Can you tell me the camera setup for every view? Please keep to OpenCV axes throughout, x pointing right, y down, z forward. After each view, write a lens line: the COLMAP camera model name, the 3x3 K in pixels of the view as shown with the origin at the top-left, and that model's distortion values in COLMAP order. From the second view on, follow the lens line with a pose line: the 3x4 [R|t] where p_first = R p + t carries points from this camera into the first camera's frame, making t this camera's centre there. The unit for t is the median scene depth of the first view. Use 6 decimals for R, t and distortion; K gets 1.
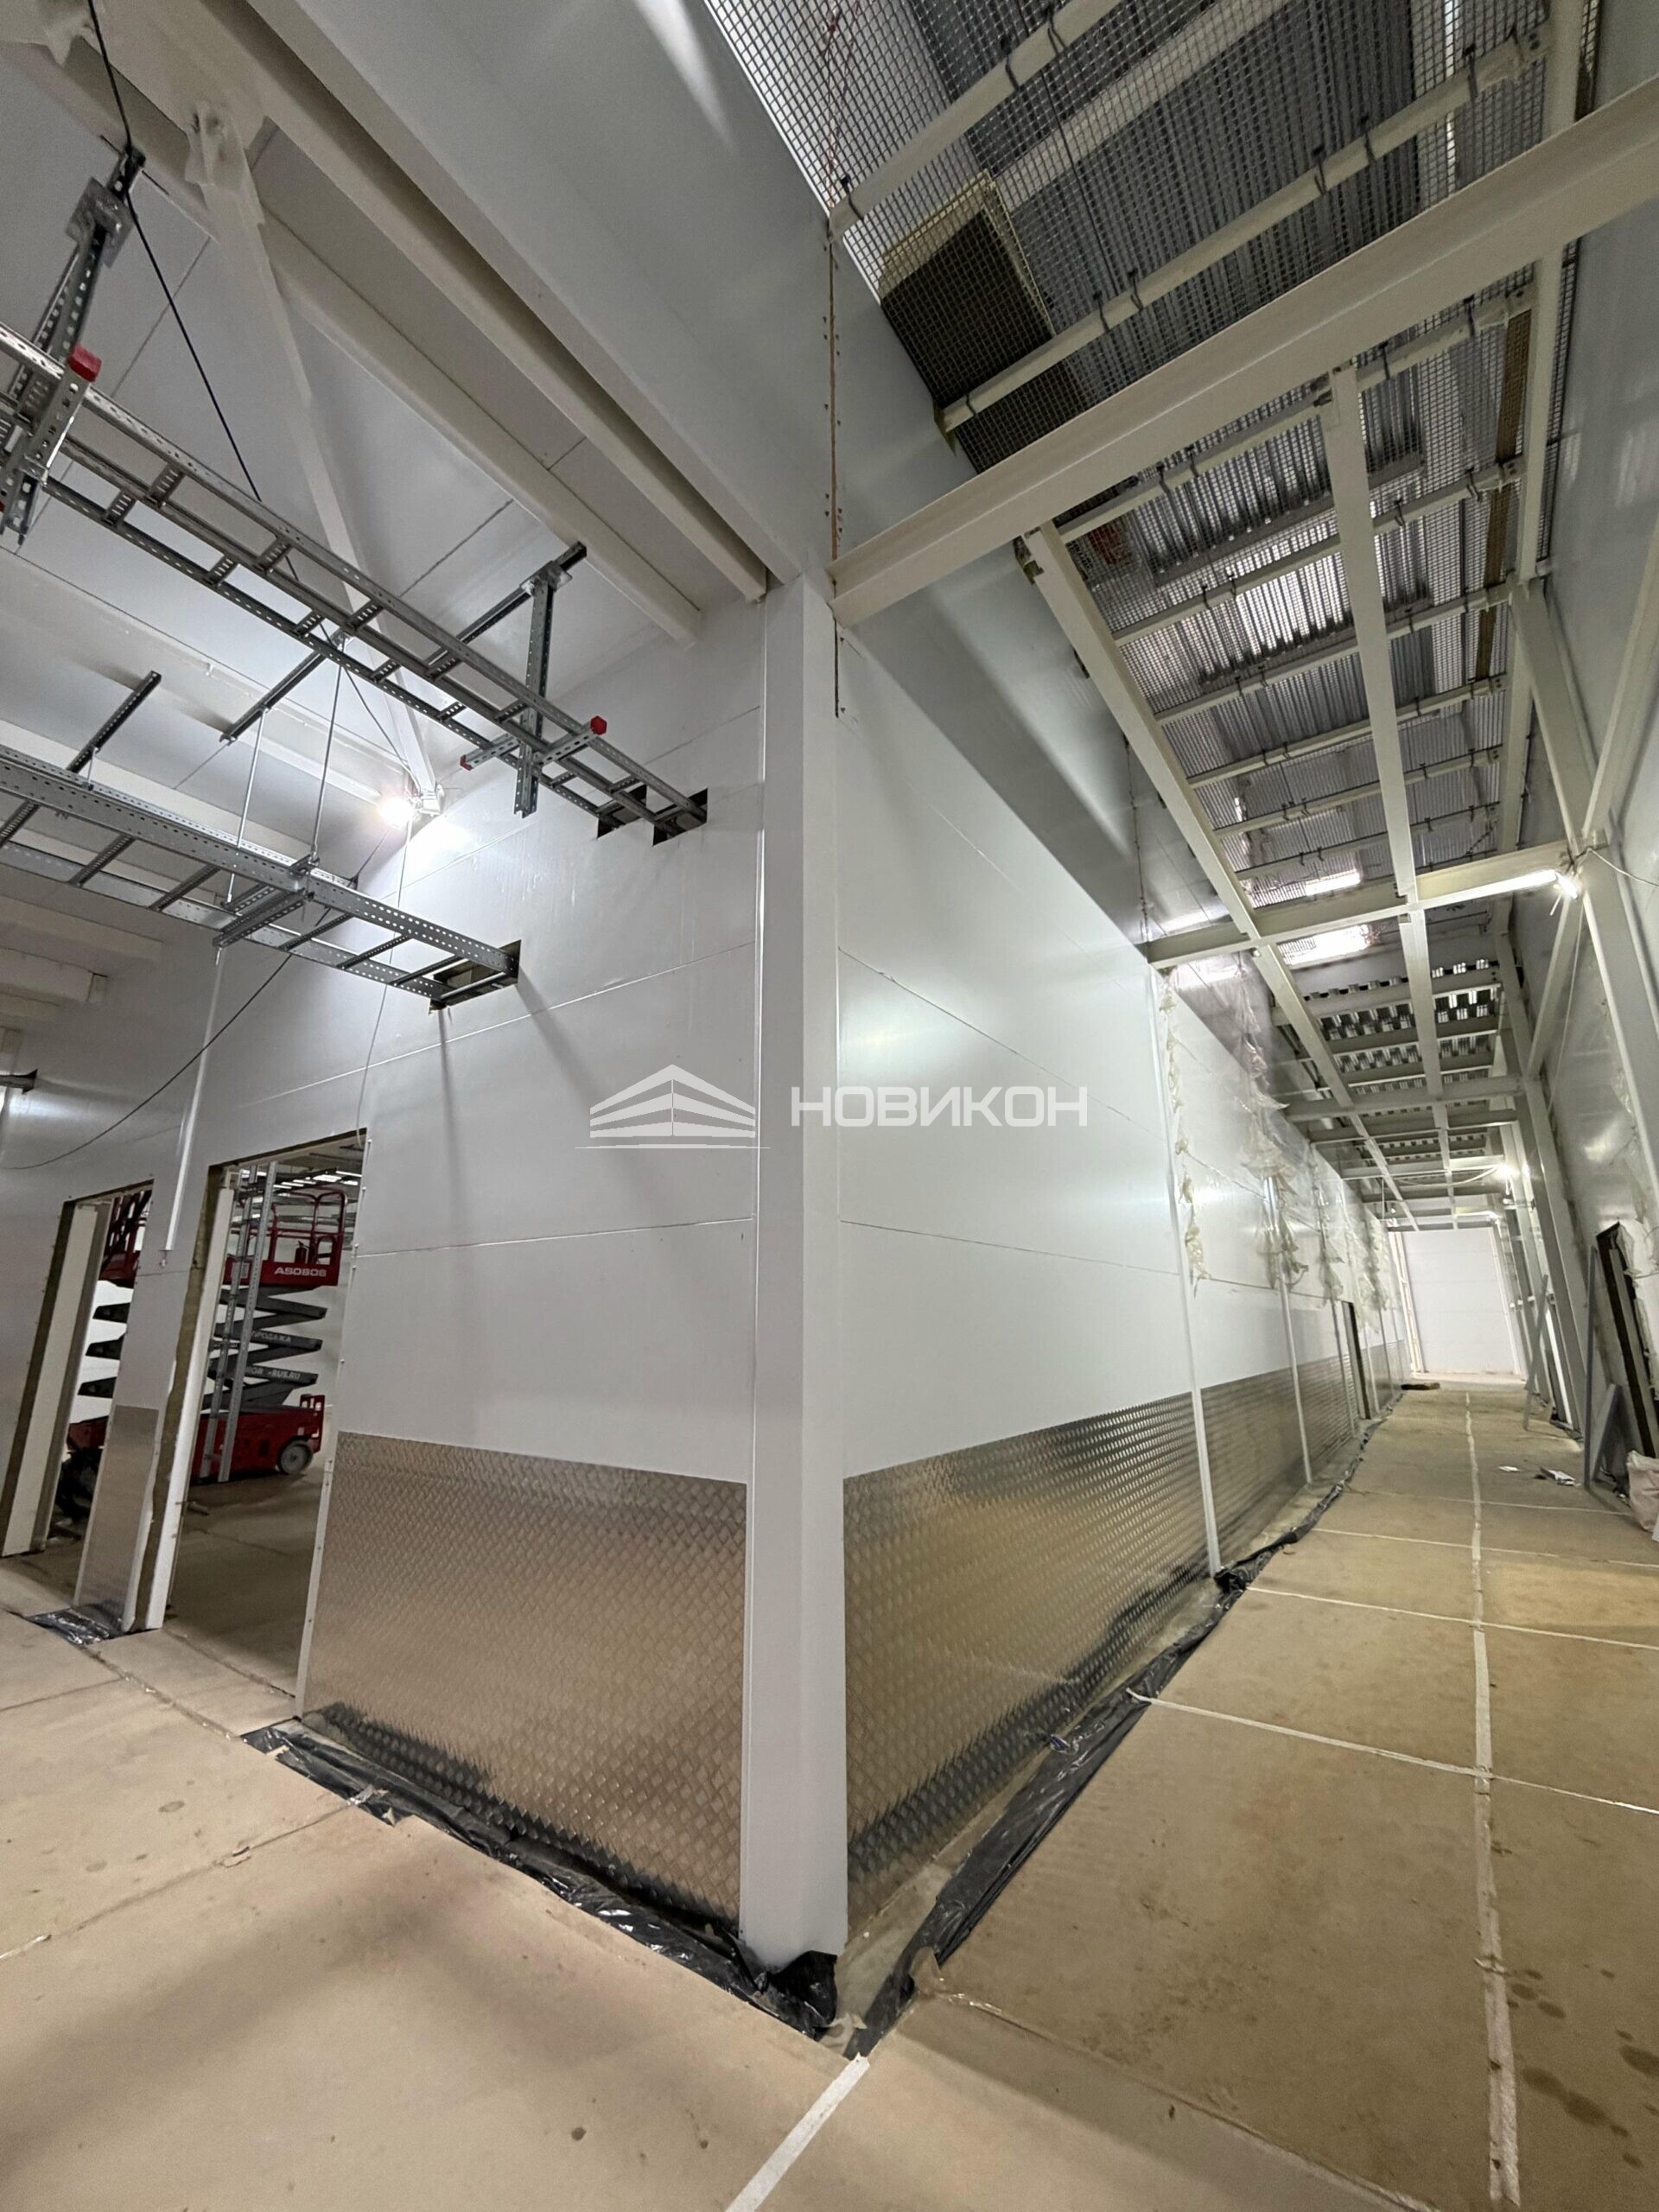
lens RADIAL K [[879.4, 0, 830.2], [0, 879.4, 1100.4], [0, 0, 1]] dist [-0.000605, -0.000148]
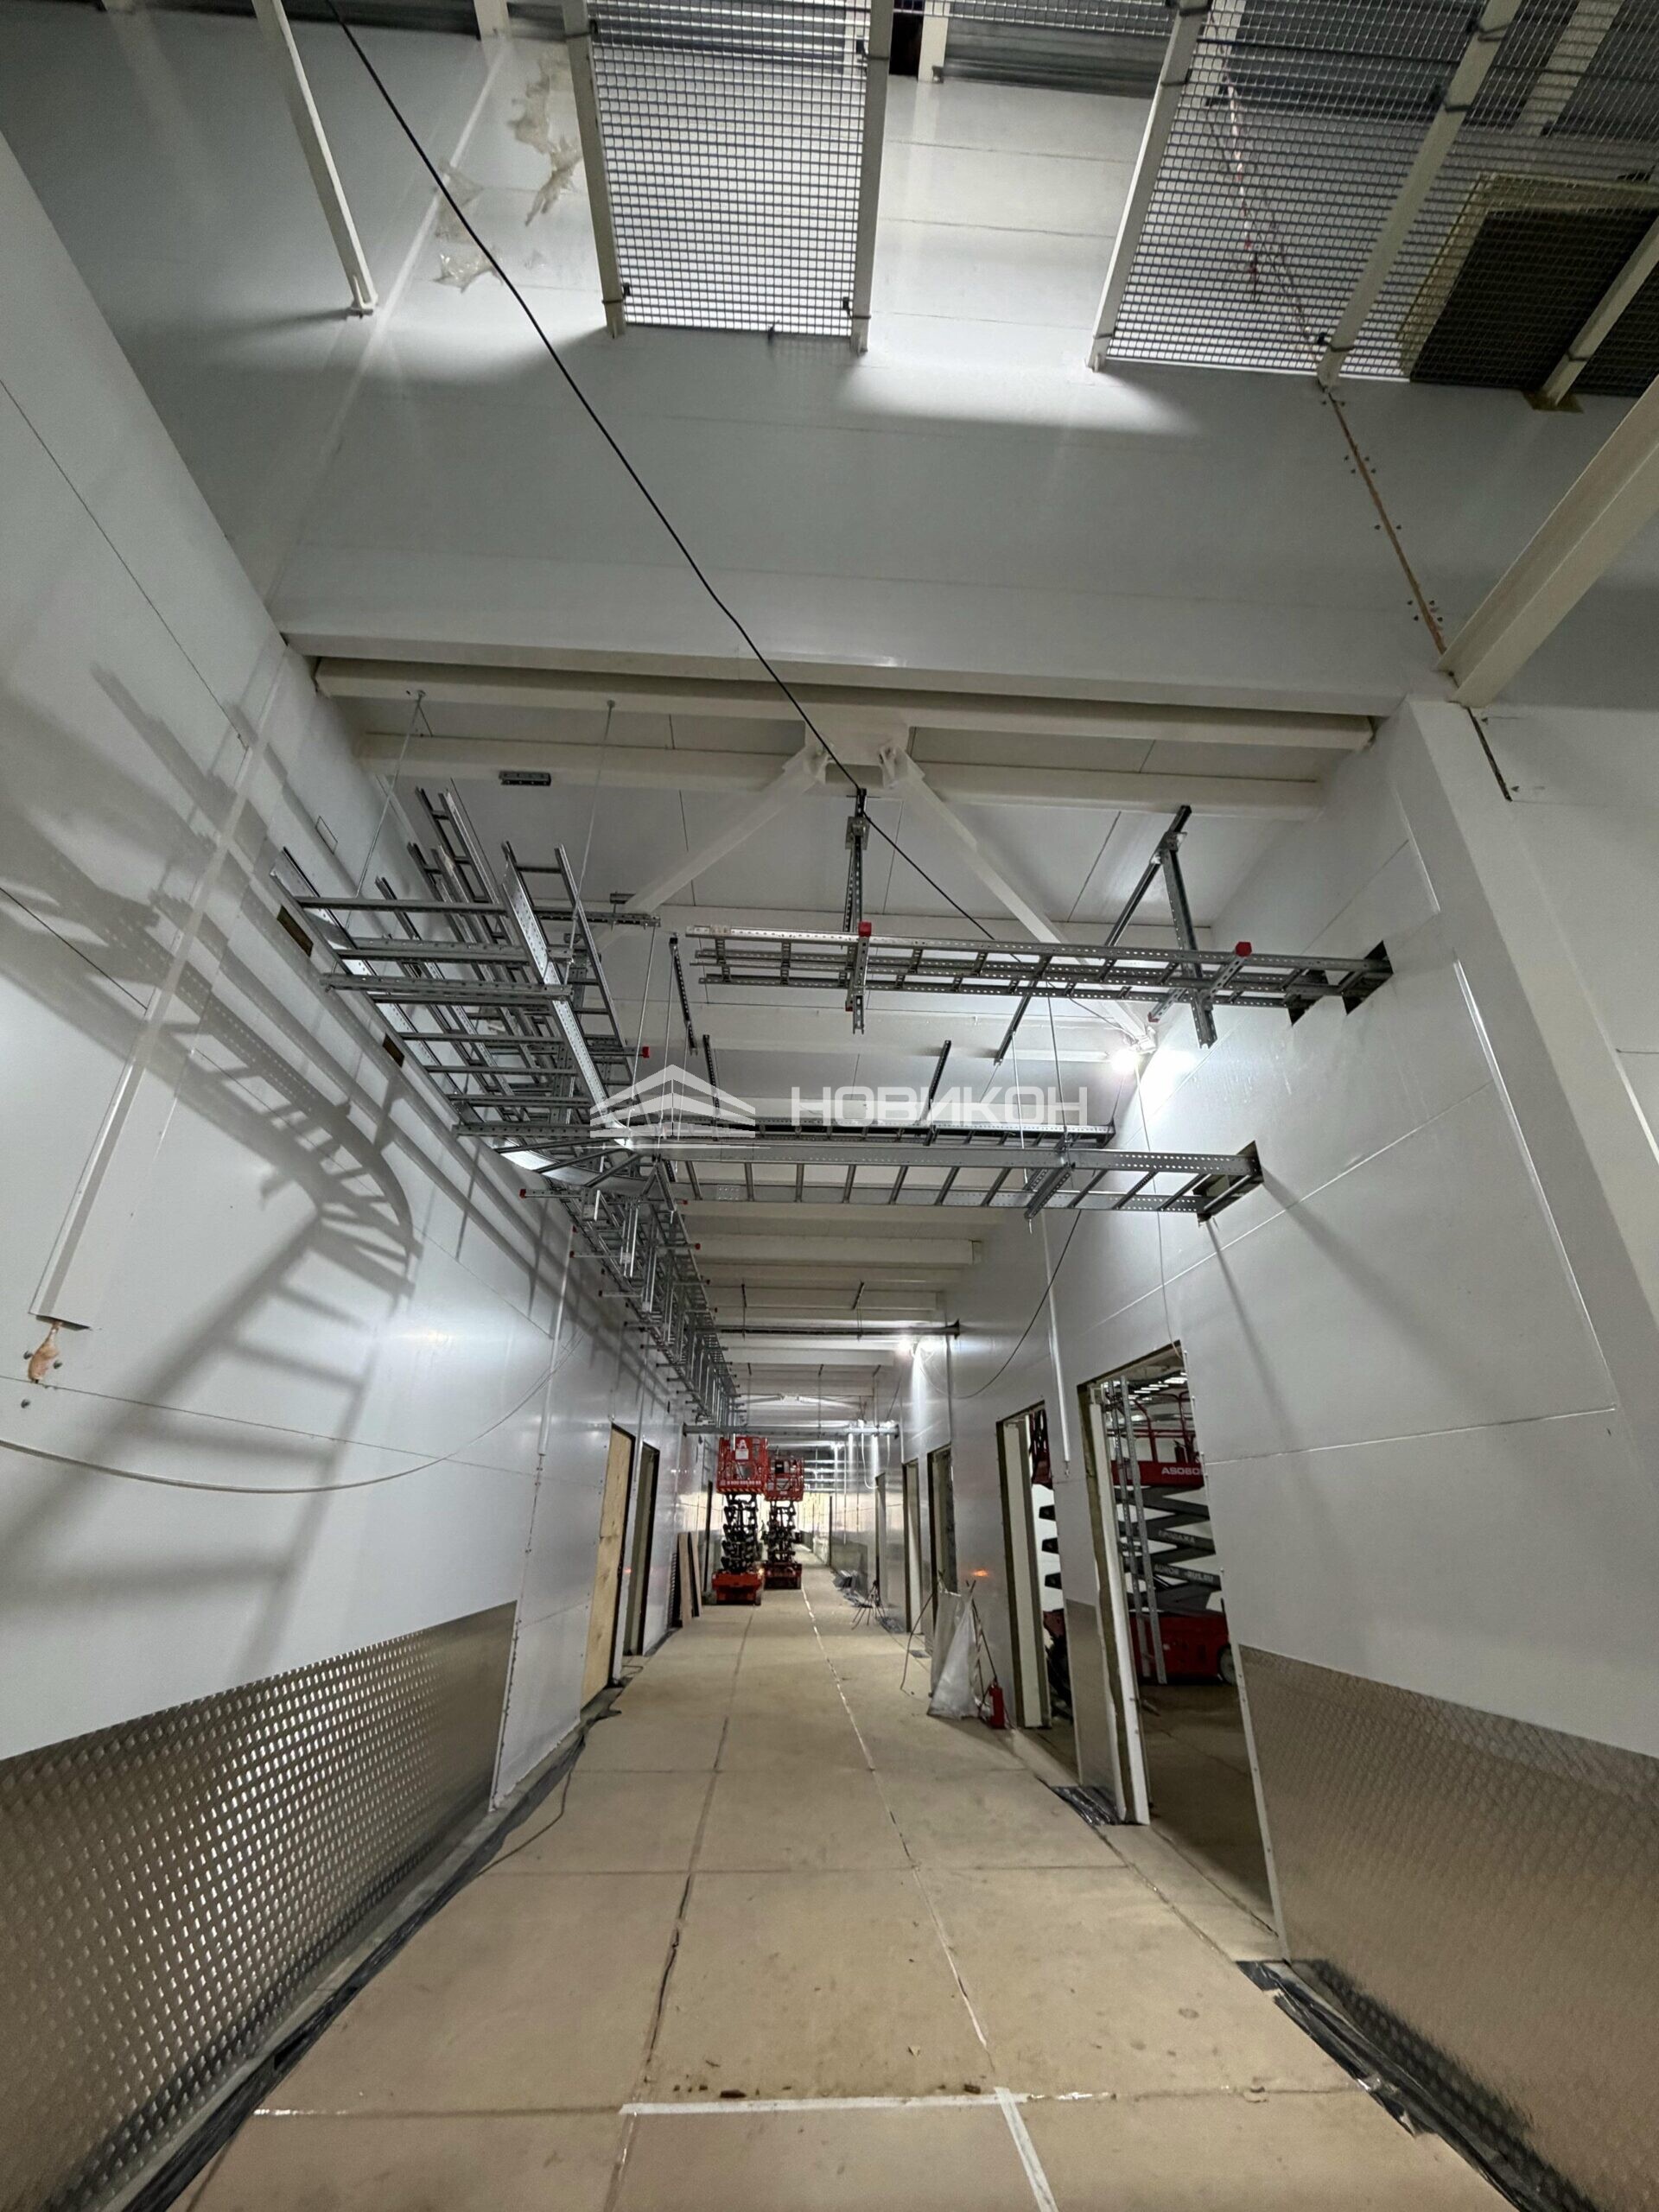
lens RADIAL K [[879.4, 0, 831.1], [0, 879.4, 1102.3], [0, 0, 1]] dist [-0.000605, -0.000148]
pose [[0.619025, -0.330656, -0.712373, 0.102270], [0.186613, 0.943001, -0.275545, -0.032736], [0.762879, 0.037631, 0.645445, -0.065488]]
